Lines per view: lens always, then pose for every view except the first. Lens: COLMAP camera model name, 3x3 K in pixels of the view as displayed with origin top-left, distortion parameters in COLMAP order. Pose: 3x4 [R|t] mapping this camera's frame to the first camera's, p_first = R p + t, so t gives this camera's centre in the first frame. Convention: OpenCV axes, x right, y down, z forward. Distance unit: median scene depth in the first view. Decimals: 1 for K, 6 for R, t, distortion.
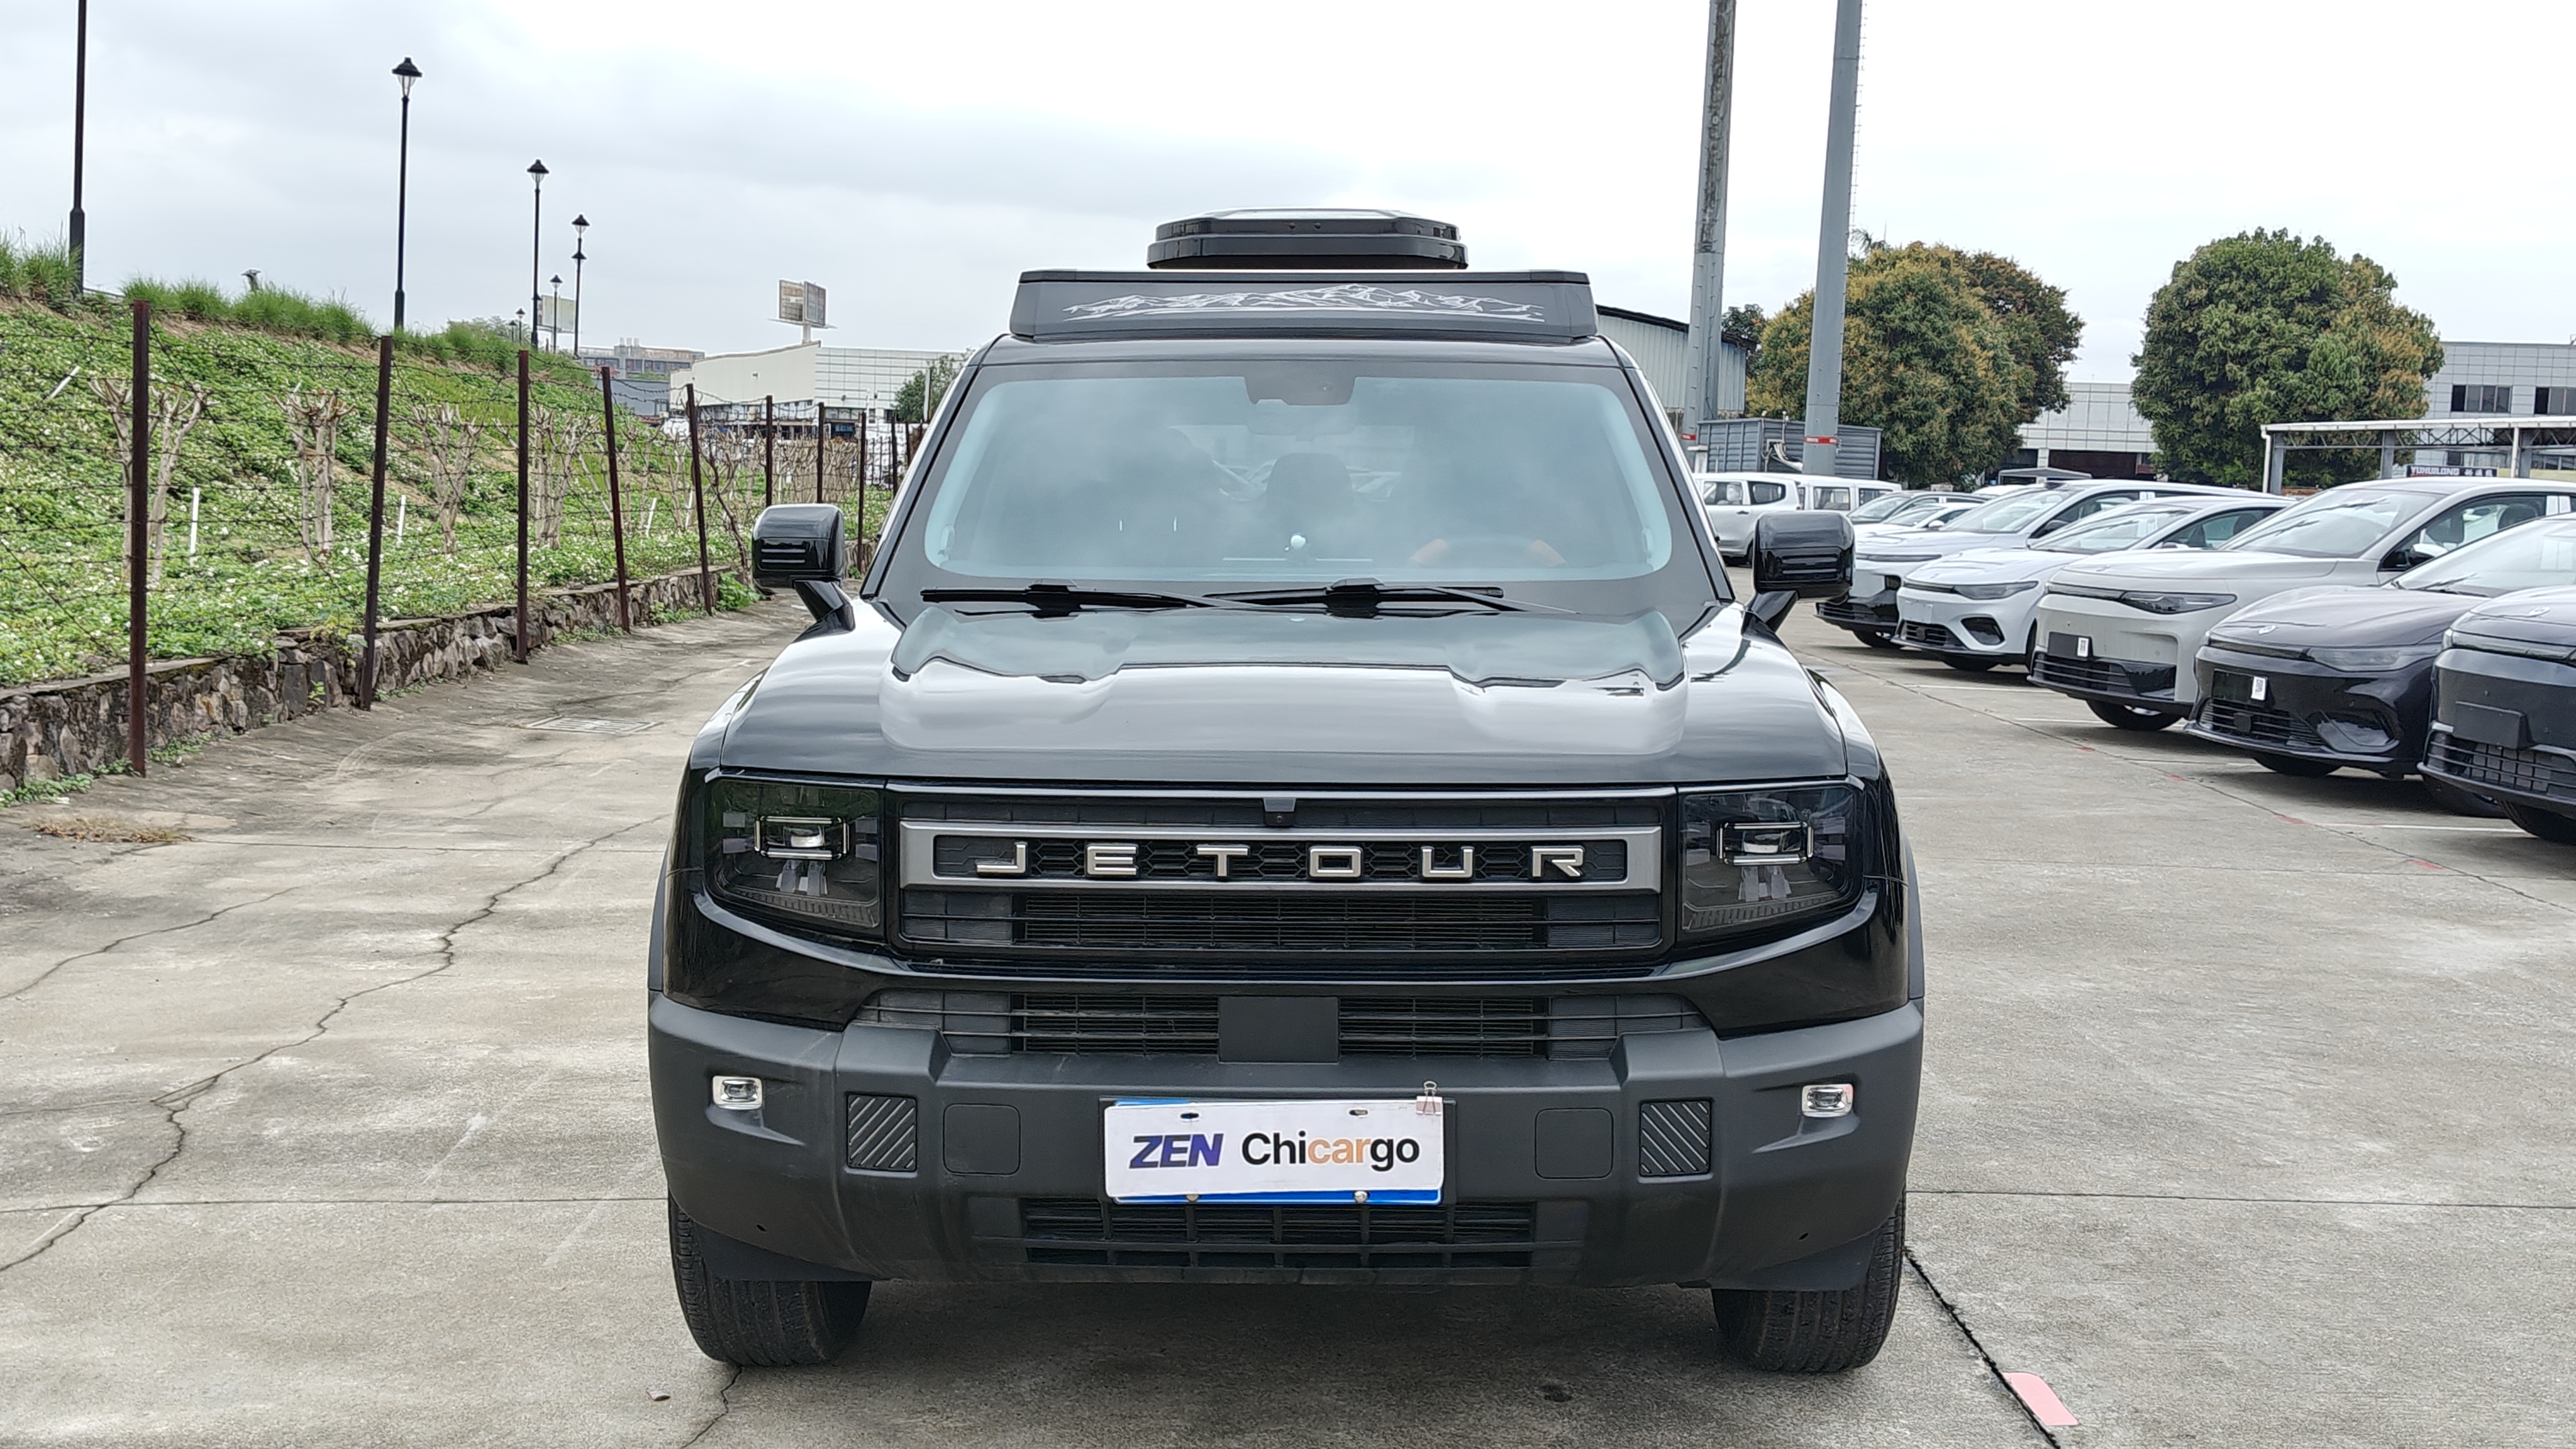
lens RADIAL K [[2627.6, 0, 1288.0], [0, 2627.6, 724.5], [0, 0, 1]] dist [0.250148, -0.698270]
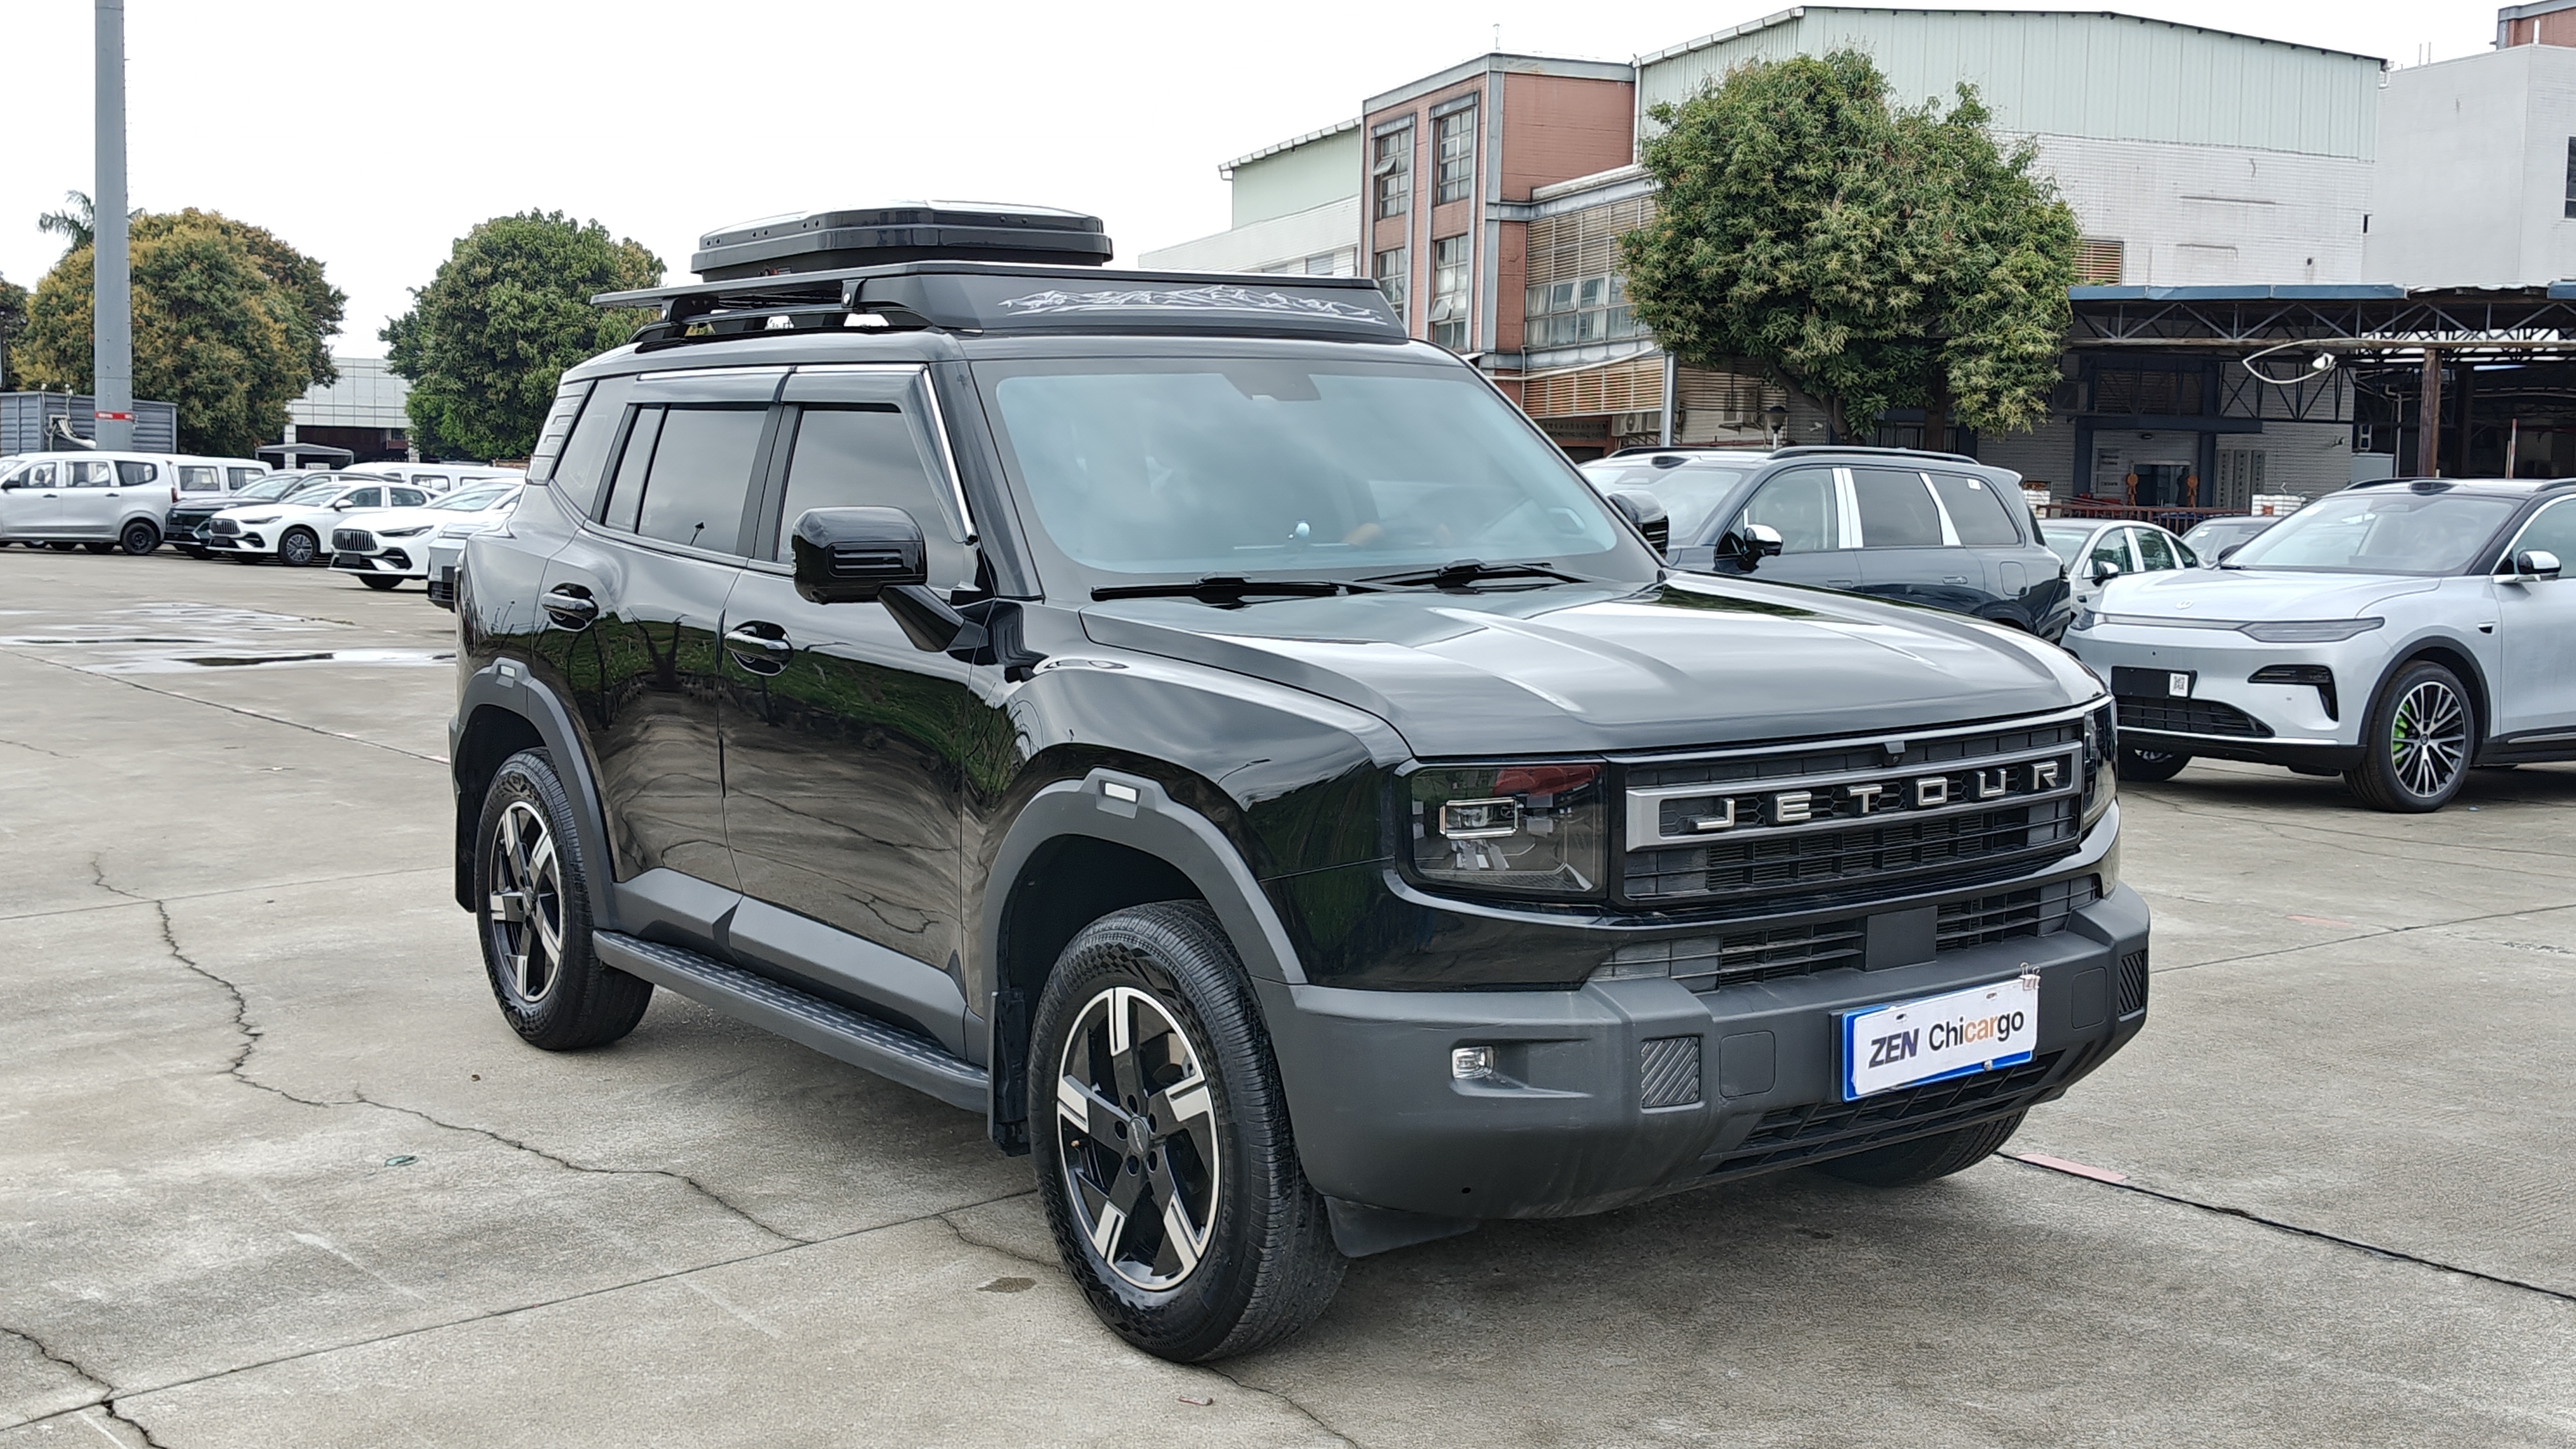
lens RADIAL K [[2644.9, 0, 1313.6], [0, 2644.9, 719.5], [0, 0, 1]] dist [0.129684, -0.355068]
pose [[0.812556, -0.073590, 0.578219, -0.894413], [0.069357, 0.997157, 0.029444, -0.034325], [-0.578742, 0.016179, 0.815350, 0.184974]]
